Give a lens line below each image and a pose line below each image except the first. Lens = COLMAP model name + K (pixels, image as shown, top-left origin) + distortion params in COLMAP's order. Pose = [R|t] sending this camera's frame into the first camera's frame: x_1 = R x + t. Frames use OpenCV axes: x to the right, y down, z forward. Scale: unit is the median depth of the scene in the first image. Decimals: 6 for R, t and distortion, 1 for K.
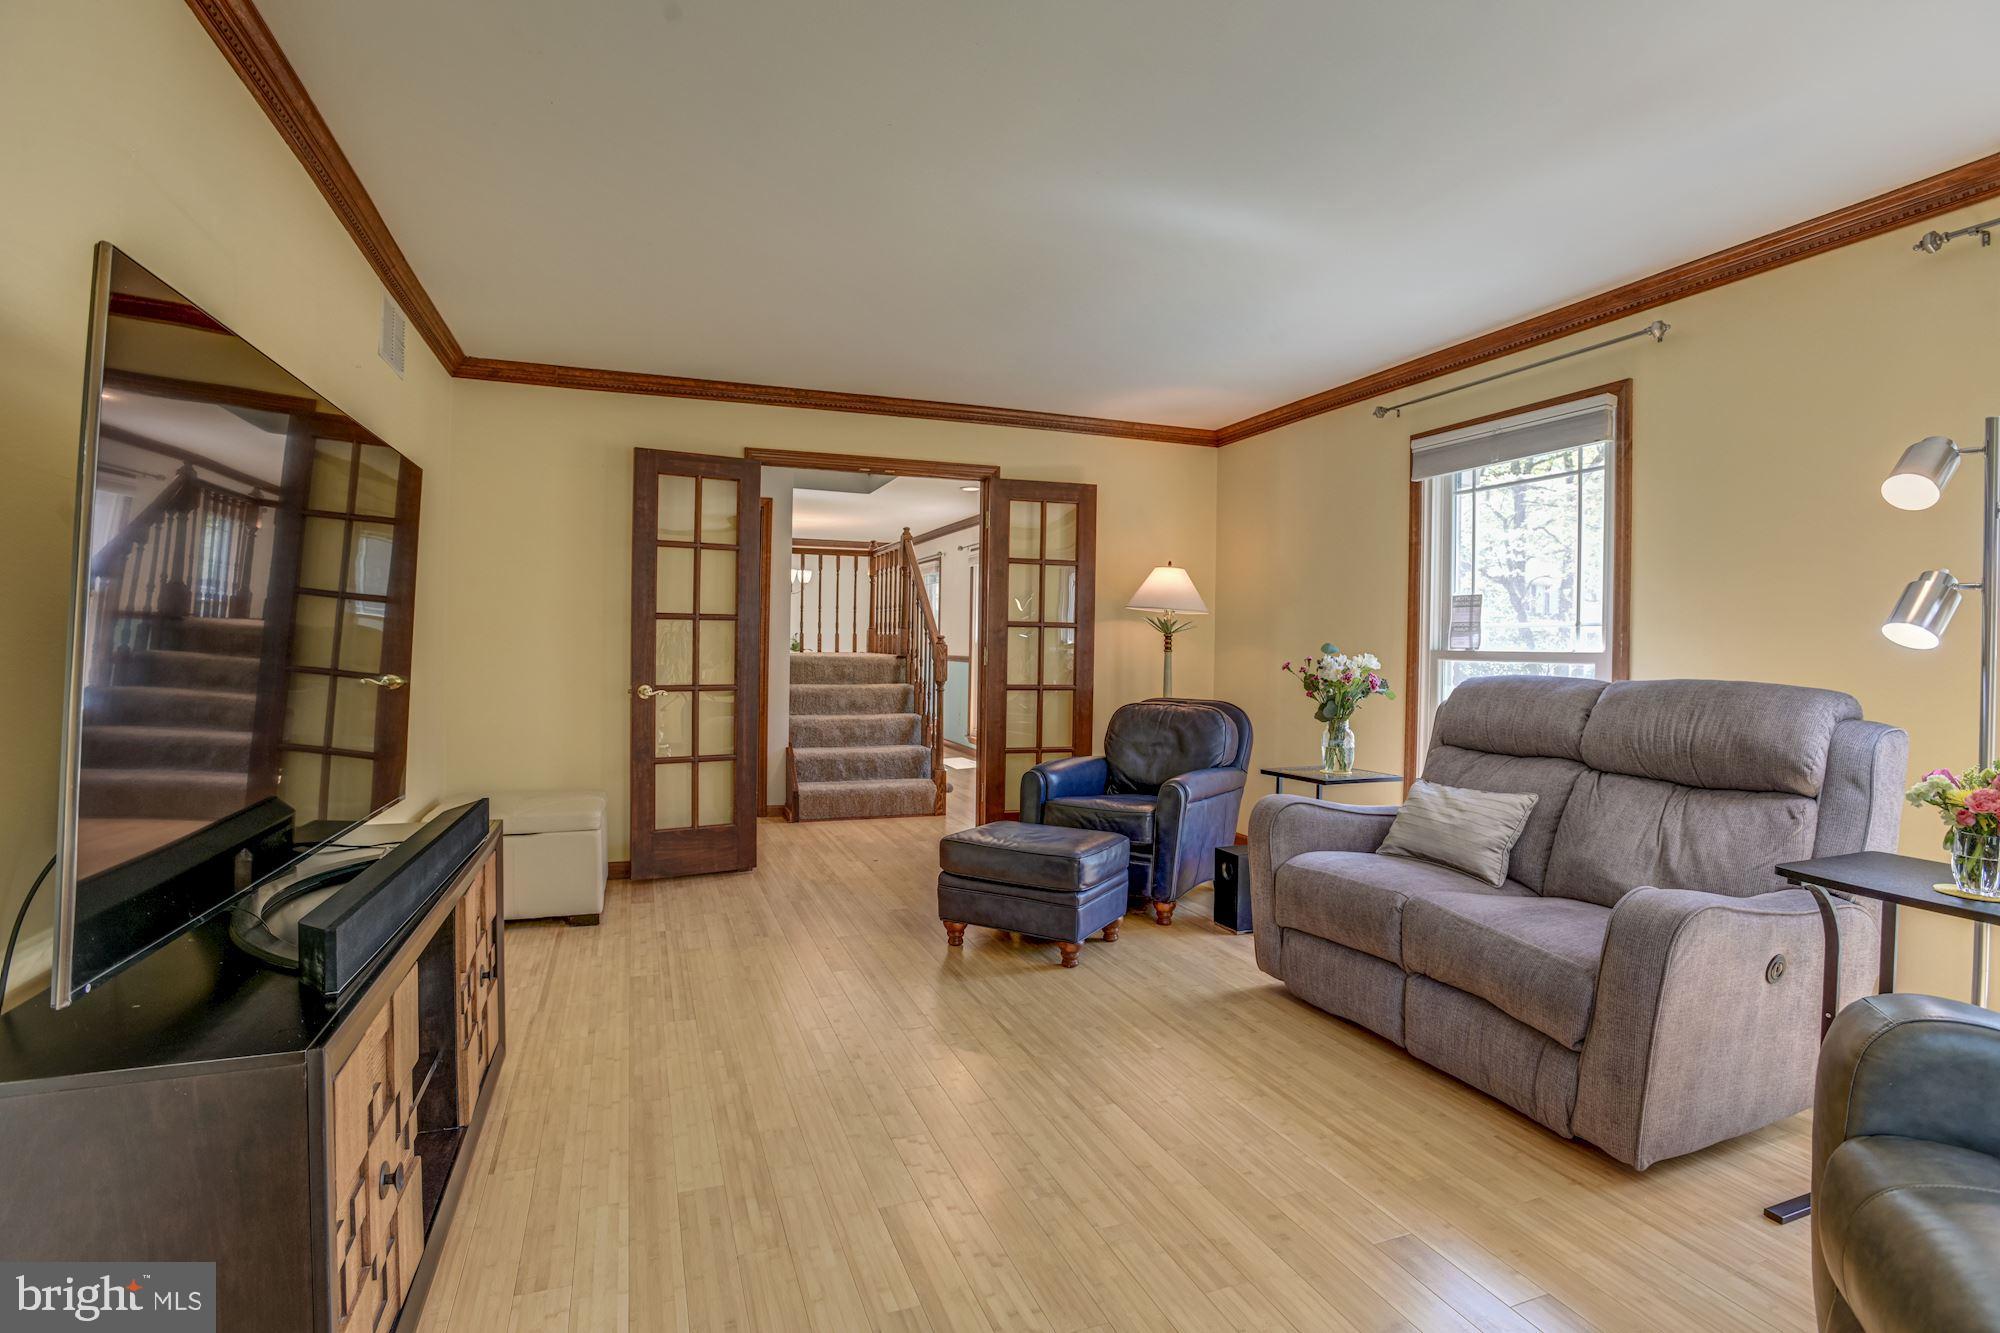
lens RADIAL K [[964.6, 0, 1012.0], [0, 964.6, 659.0], [0, 0, 1]] dist [-0.002723, -0.000115]
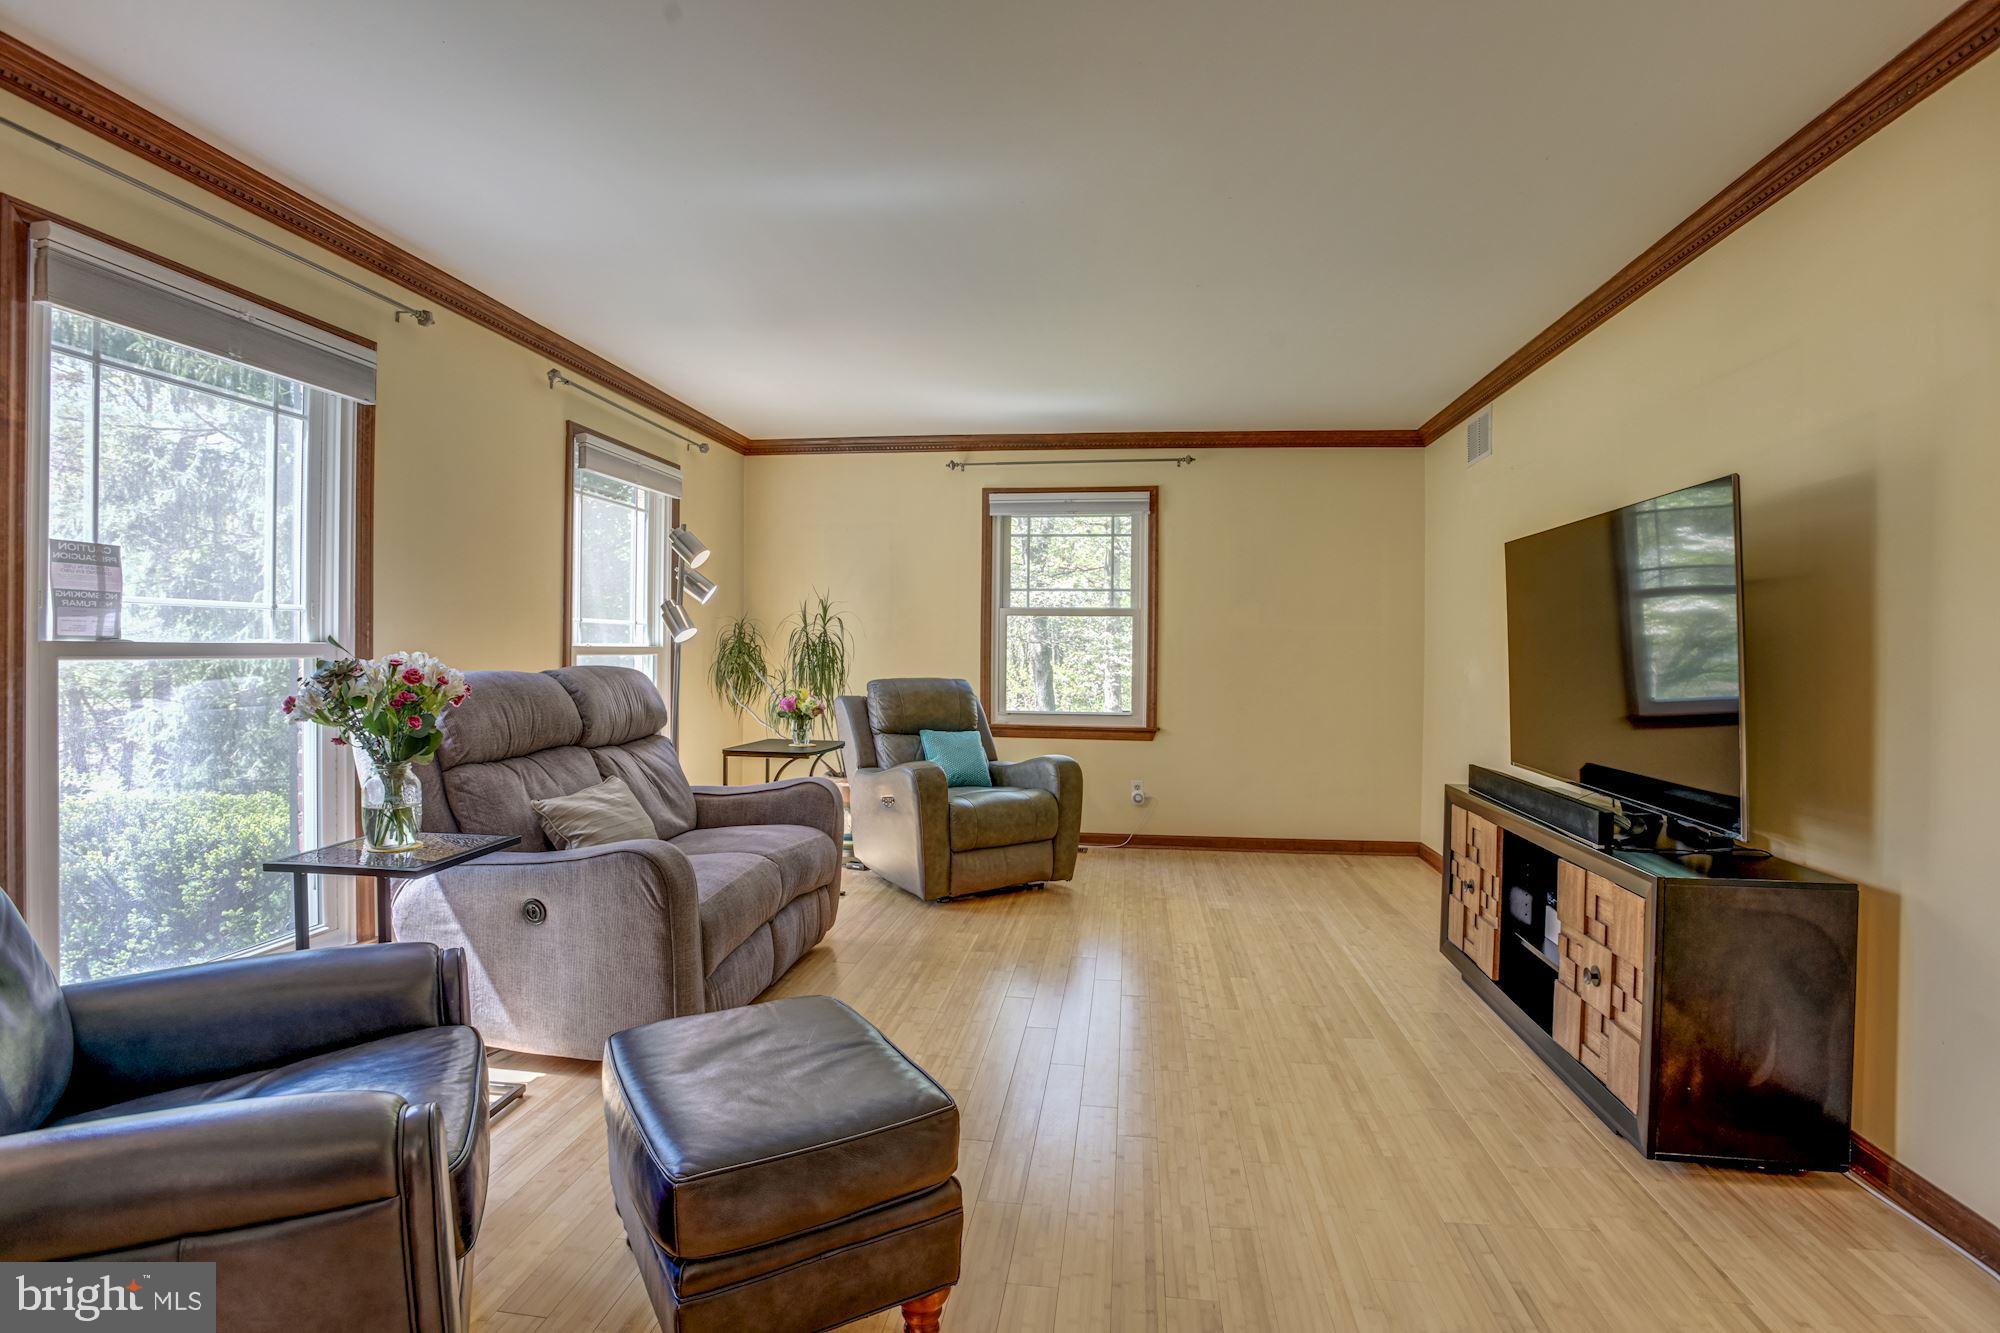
lens RADIAL K [[964.6, 0, 1009.9], [0, 964.6, 650.2], [0, 0, 1]] dist [-0.002723, -0.000115]
pose [[-0.876508, -0.024422, 0.480767, -0.391329], [-0.016952, 0.999659, 0.019876, -0.034656], [-0.481088, 0.009271, -0.876623, 1.806228]]
